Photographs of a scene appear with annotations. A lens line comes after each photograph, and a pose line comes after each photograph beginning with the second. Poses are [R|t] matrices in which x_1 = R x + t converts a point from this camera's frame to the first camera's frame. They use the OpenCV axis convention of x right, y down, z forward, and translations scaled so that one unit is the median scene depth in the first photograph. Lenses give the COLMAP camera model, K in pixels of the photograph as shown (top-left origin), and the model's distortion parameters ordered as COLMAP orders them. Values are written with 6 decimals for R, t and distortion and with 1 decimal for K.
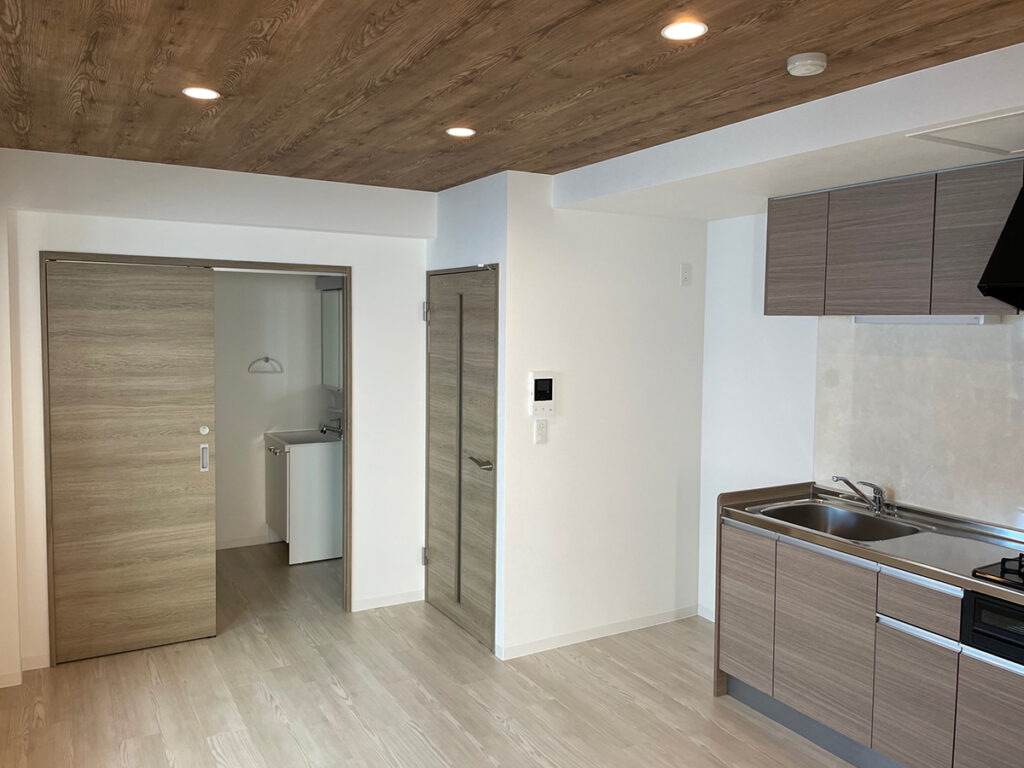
lens RADIAL K [[777.7, 0, 512.2], [0, 777.7, 378.3], [0, 0, 1]] dist [0.012891, 0.000767]
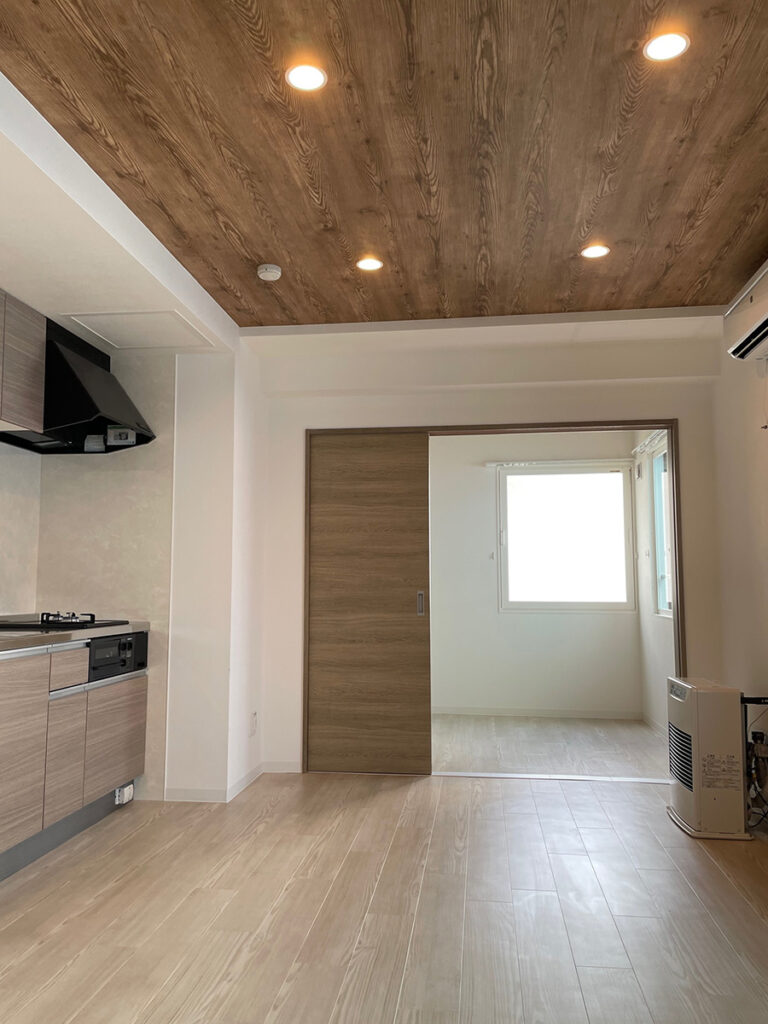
lens RADIAL K [[777.7, 0, 383.9], [0, 777.7, 513.0], [0, 0, 1]] dist [0.012891, 0.000767]
pose [[-0.786781, 0.045763, 0.615534, -0.652147], [0.029936, 0.998903, -0.036001, 0.125375], [-0.616506, -0.009898, -0.787288, 1.829915]]
